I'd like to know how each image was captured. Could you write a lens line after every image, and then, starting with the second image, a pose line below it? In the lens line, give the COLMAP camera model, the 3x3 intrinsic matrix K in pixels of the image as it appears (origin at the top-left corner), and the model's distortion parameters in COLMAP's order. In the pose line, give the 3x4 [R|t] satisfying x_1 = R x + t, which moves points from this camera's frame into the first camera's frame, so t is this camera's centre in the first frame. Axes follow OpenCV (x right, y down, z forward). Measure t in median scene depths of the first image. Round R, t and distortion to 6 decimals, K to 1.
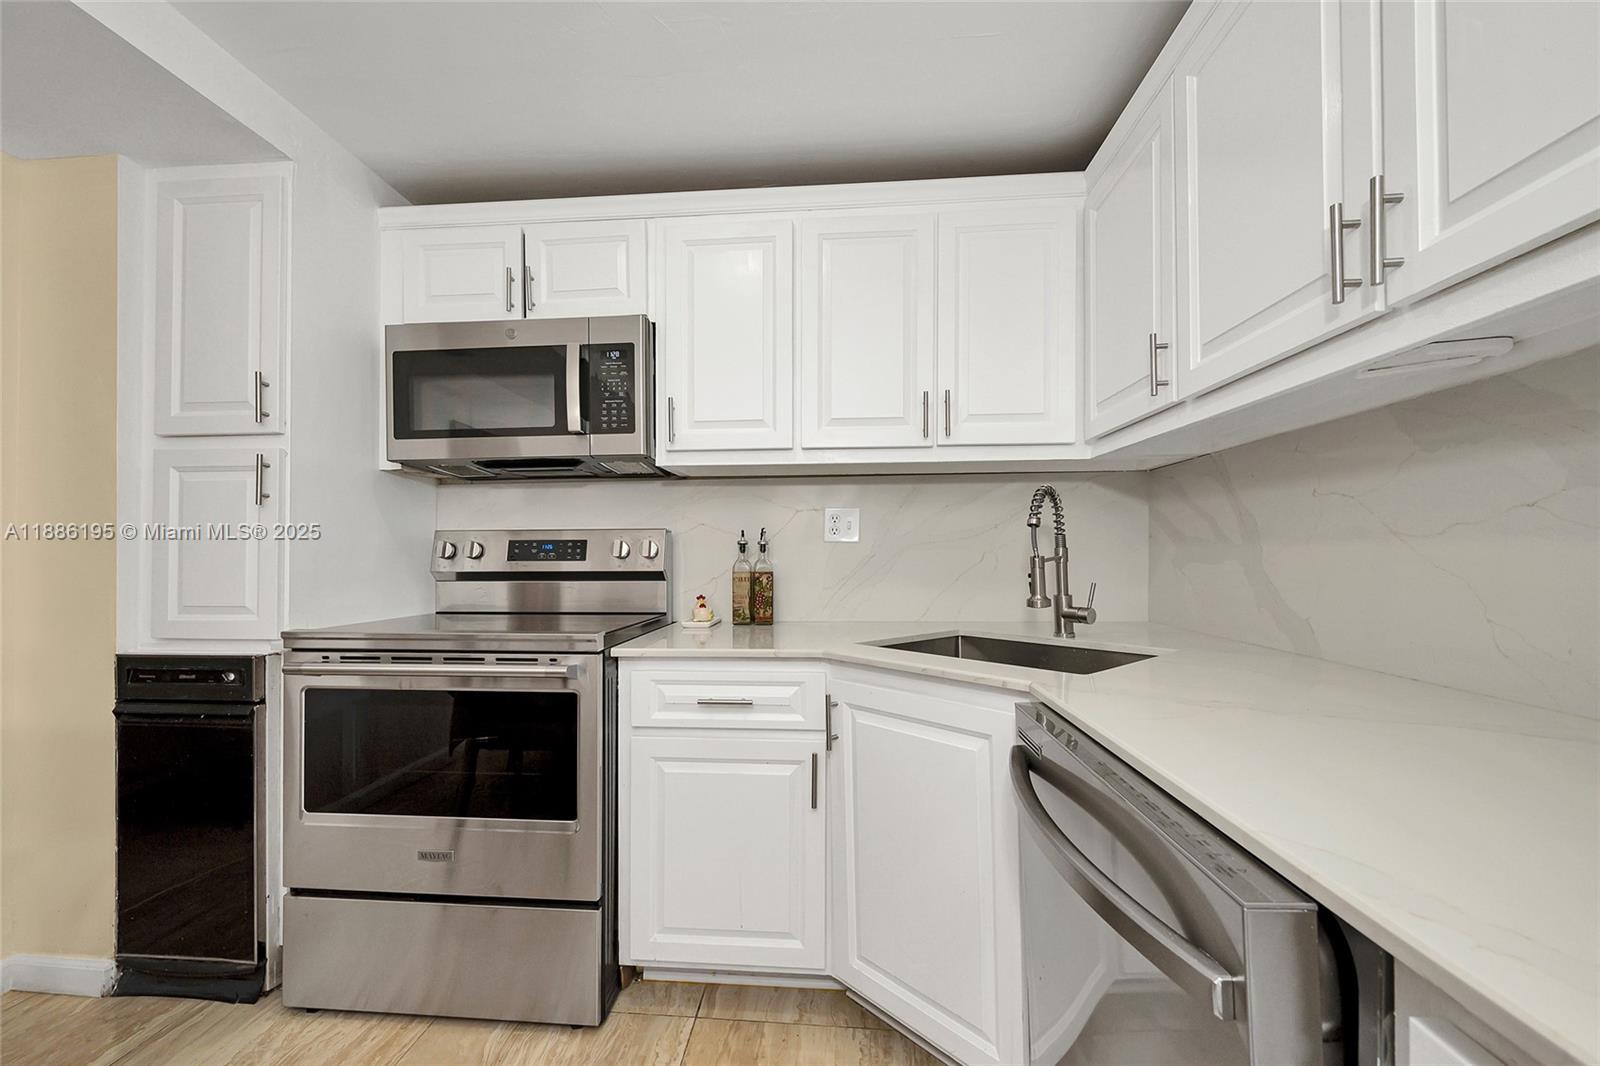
lens RADIAL K [[683.0, 0, 806.0], [0, 683.0, 532.5], [0, 0, 1]] dist [-0.013460, 0.000212]
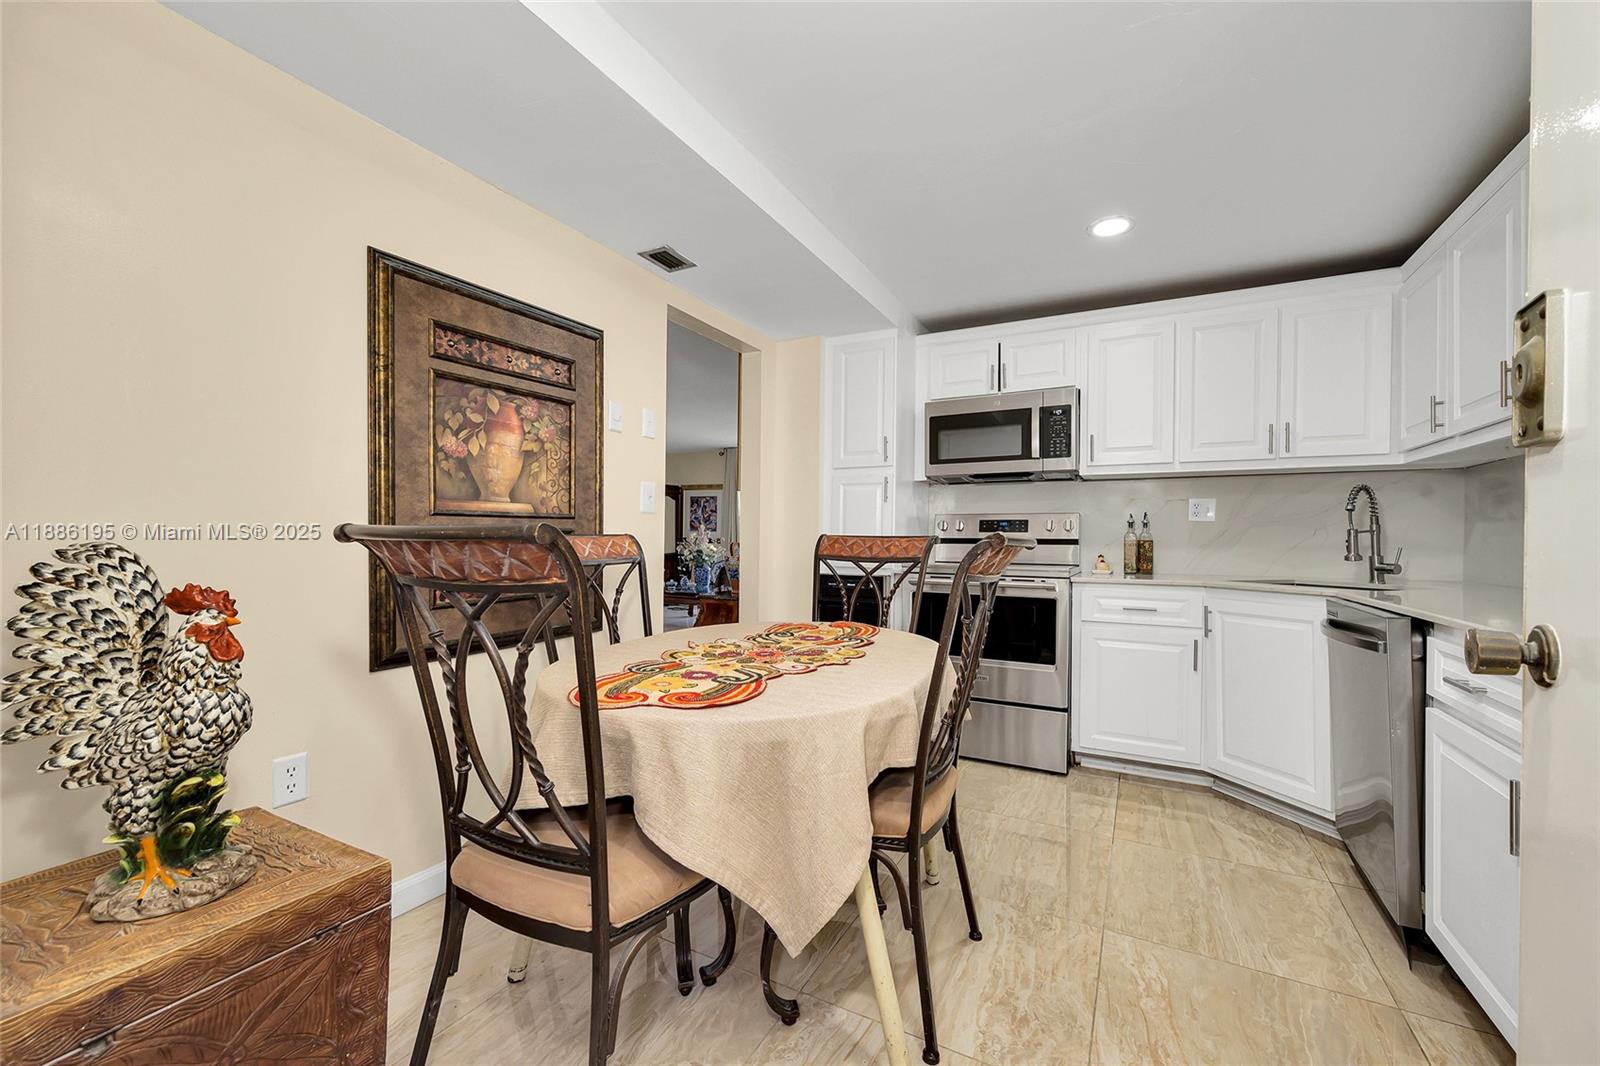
lens RADIAL K [[683.0, 0, 806.0], [0, 683.0, 532.5], [0, 0, 1]] dist [-0.013460, 0.000212]
pose [[0.917879, 0.007576, -0.396787, -0.182897], [0.001164, 0.999762, 0.021781, 0.005755], [0.396858, -0.020455, 0.917652, -0.848362]]
